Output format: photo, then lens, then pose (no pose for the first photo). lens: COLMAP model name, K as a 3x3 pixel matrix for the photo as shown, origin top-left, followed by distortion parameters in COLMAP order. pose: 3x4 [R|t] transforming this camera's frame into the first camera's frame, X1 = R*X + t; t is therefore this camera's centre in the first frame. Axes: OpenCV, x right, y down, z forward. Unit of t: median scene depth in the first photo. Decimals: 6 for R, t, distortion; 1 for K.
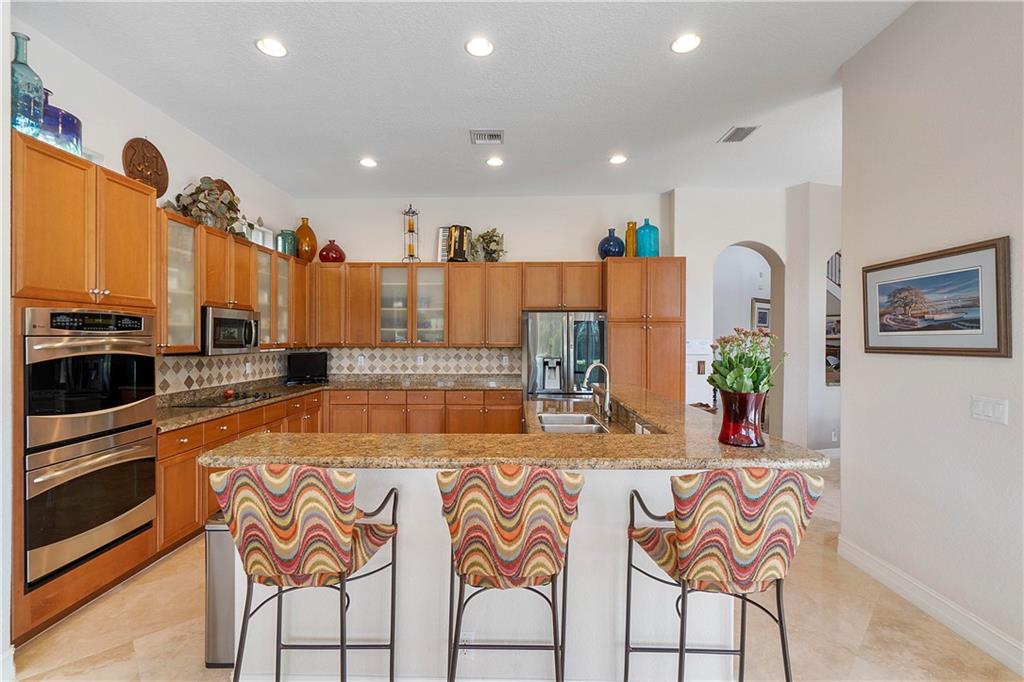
lens RADIAL K [[445.6, 0, 507.0], [0, 445.6, 341.5], [0, 0, 1]] dist [-0.001070, -0.000692]
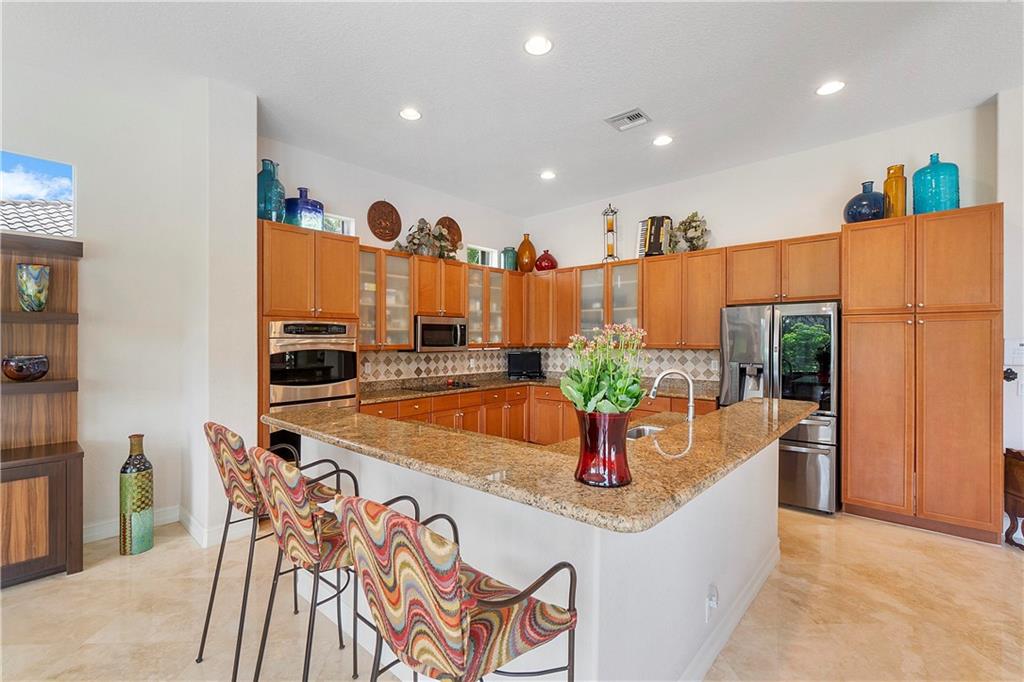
lens RADIAL K [[445.6, 0, 512.3], [0, 445.6, 340.2], [0, 0, 1]] dist [-0.001070, -0.000692]
pose [[0.758898, 0.000141, -0.651209, 0.274042], [-0.002710, 0.999992, -0.002942, -0.000910], [0.651203, 0.003997, 0.758893, 0.111574]]
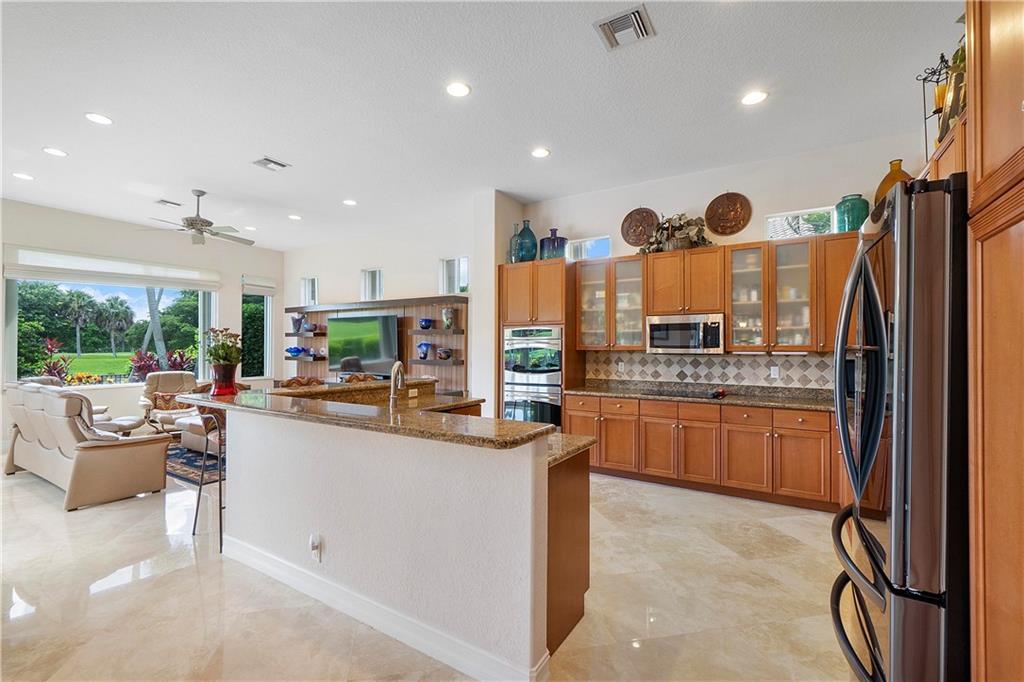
lens RADIAL K [[445.6, 0, 502.5], [0, 445.6, 341.7], [0, 0, 1]] dist [-0.001070, -0.000692]
pose [[-0.518853, -0.008857, -0.854818, 0.441010], [-0.008018, 0.999953, -0.005494, 0.004703], [0.854826, 0.004003, -0.518899, 0.867060]]
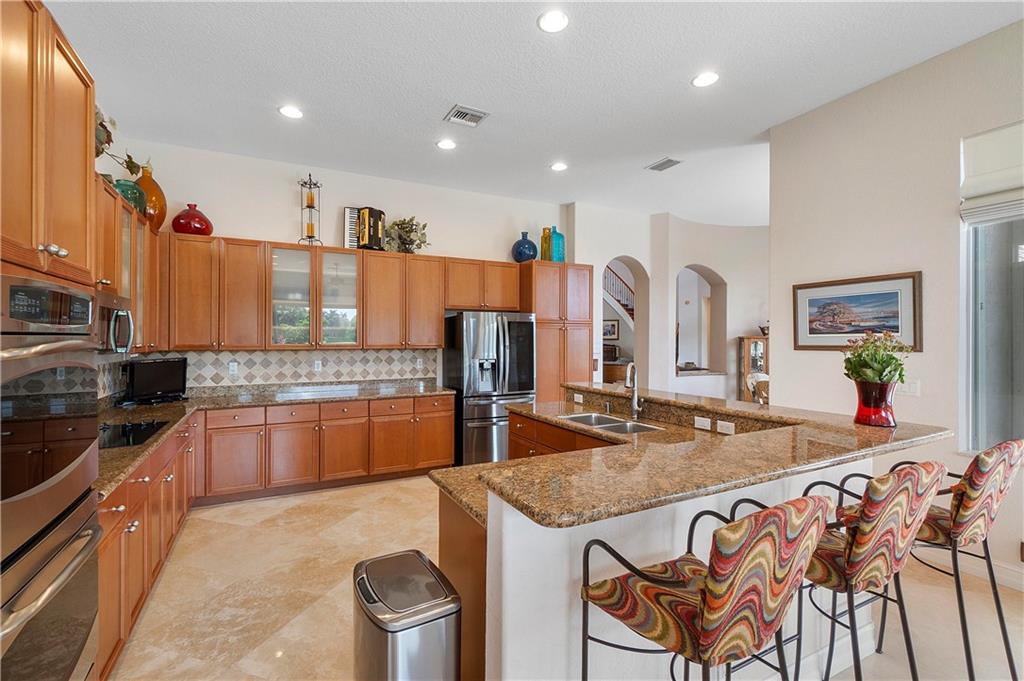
lens RADIAL K [[445.6, 0, 505.3], [0, 445.6, 339.4], [0, 0, 1]] dist [-0.001070, -0.000692]
pose [[0.882894, 0.000114, 0.469572, -0.293802], [0.002651, 0.999983, -0.005227, -0.000738], [-0.469564, 0.005860, 0.882879, 0.121419]]
